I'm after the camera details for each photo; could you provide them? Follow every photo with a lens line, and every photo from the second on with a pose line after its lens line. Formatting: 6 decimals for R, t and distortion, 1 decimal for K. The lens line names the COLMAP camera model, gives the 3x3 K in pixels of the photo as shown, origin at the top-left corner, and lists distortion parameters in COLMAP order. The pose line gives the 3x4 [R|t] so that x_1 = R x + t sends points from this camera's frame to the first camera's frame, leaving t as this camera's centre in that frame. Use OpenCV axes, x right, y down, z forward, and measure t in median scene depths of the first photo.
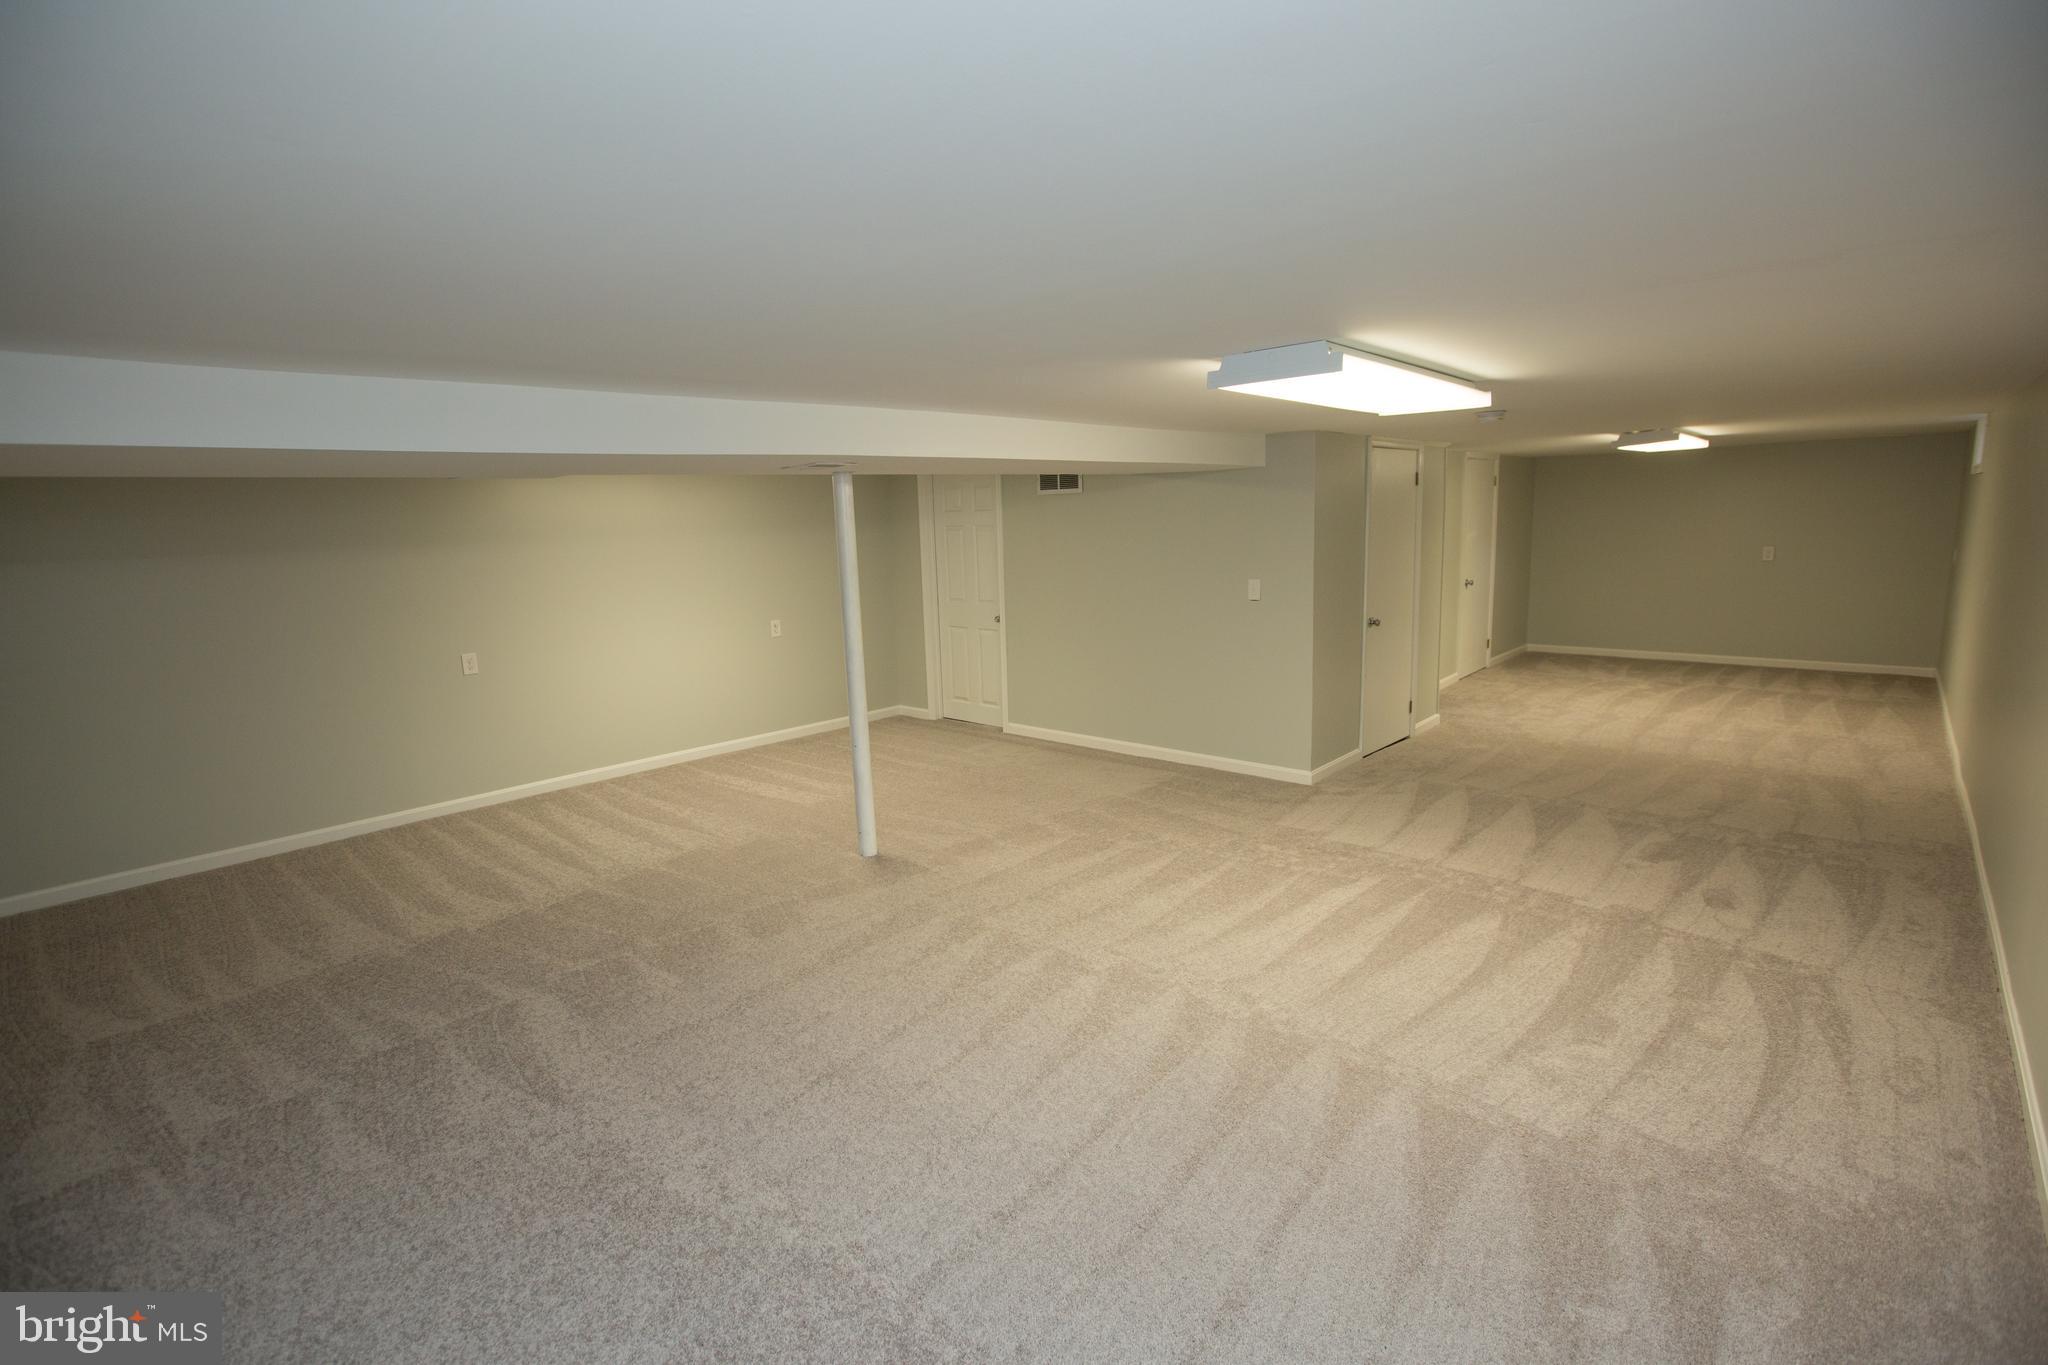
lens RADIAL K [[963.3, 0, 1016.0], [0, 963.3, 681.3], [0, 0, 1]] dist [-0.061727, 0.024440]
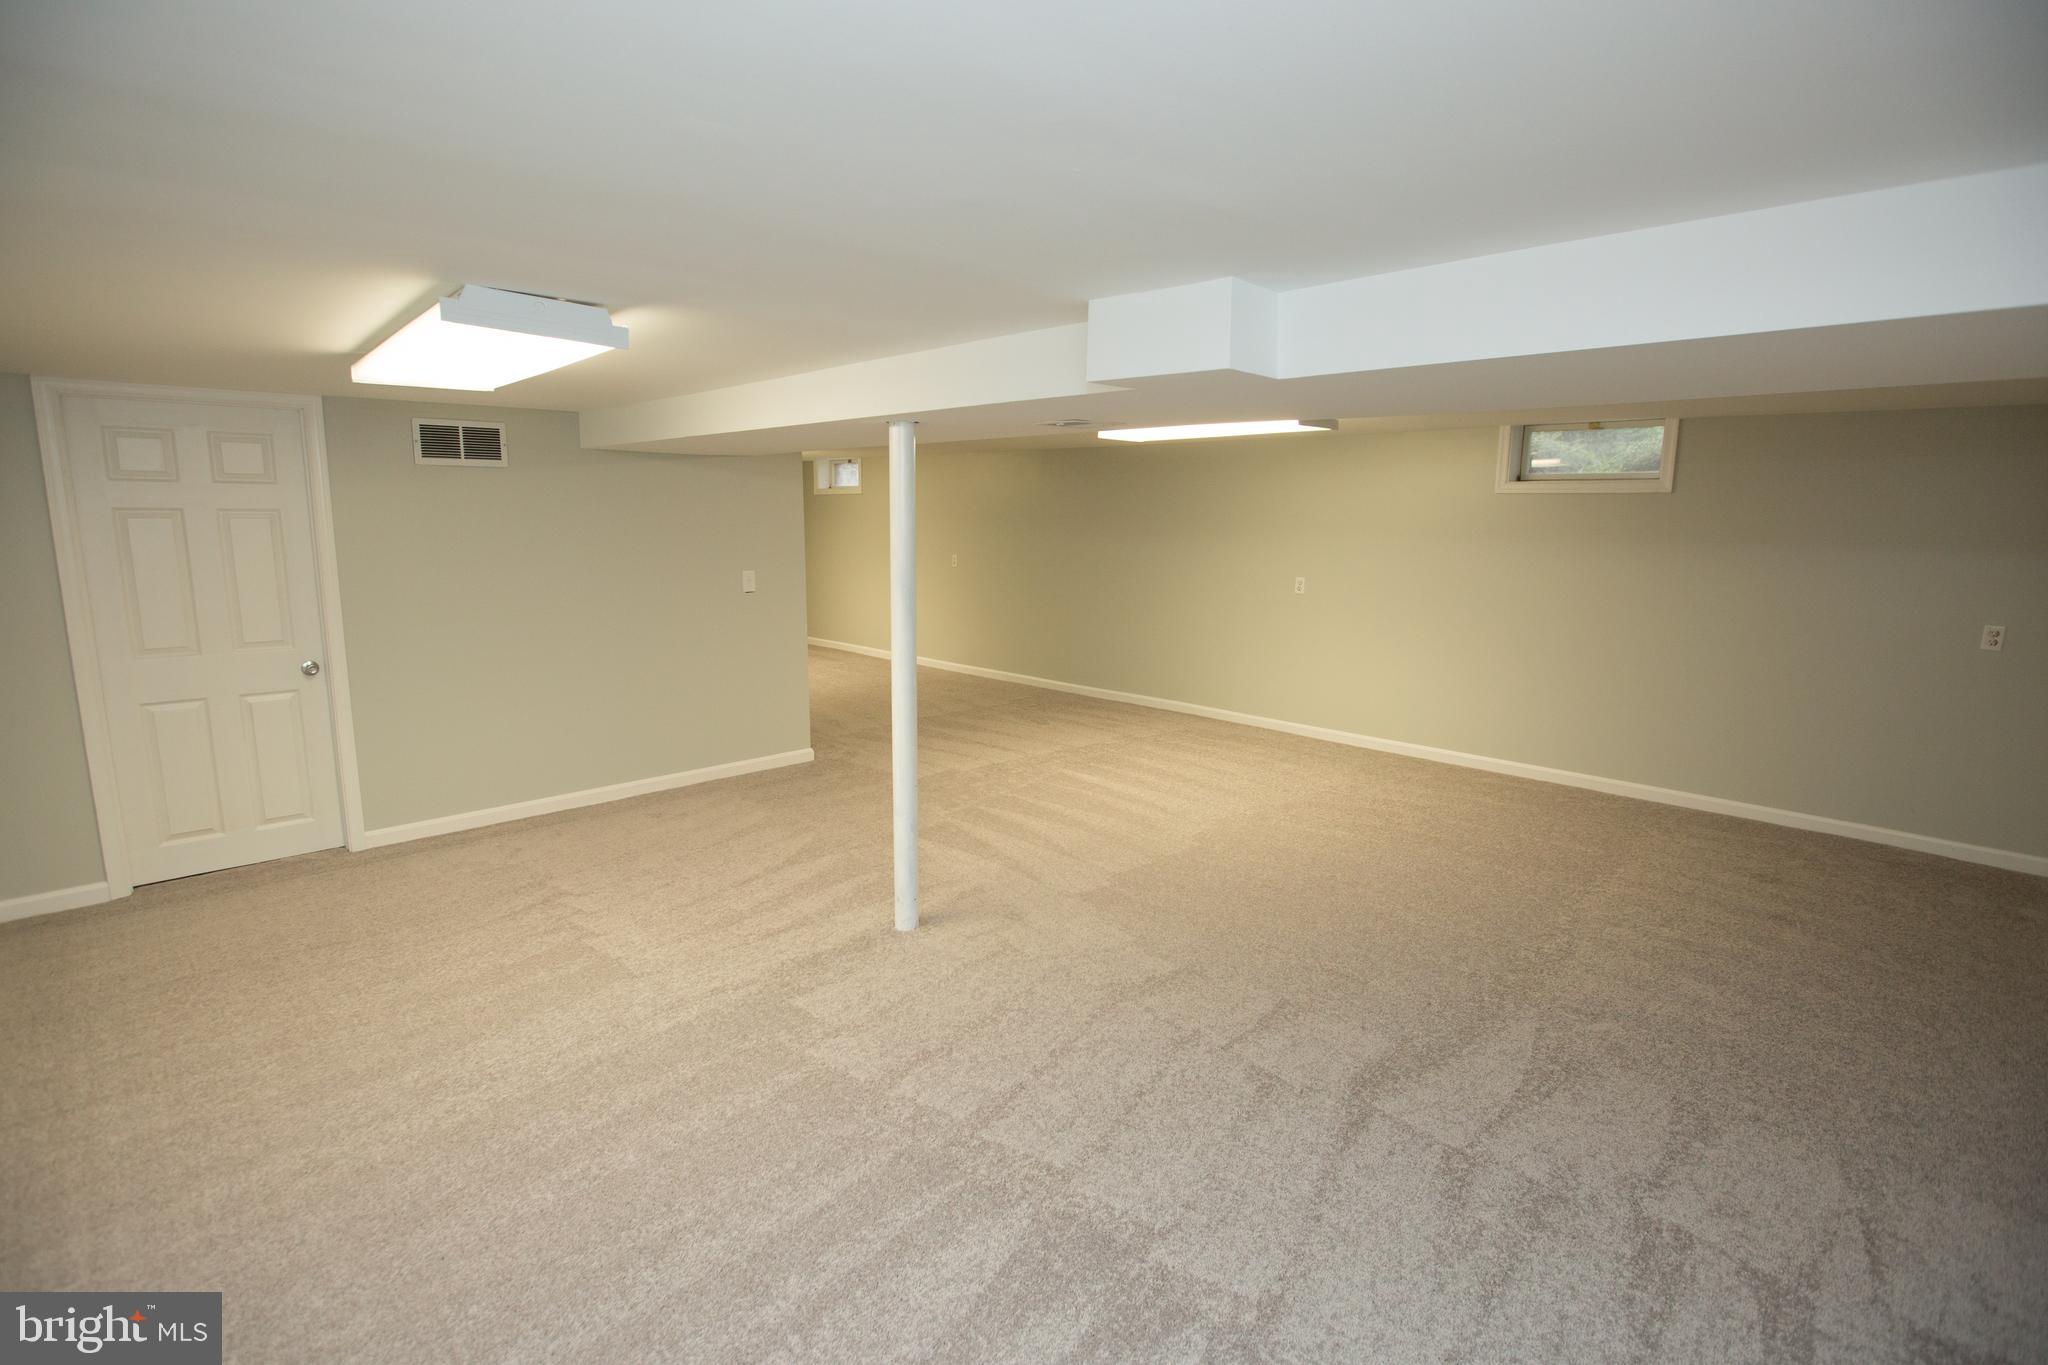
lens RADIAL K [[963.3, 0, 1016.0], [0, 963.3, 681.3], [0, 0, 1]] dist [-0.061727, 0.024440]
pose [[0.056572, -0.140482, 0.988466, -0.666562], [0.160569, 0.978444, 0.129868, -0.073810], [-0.985402, 0.151370, 0.077910, 0.630683]]
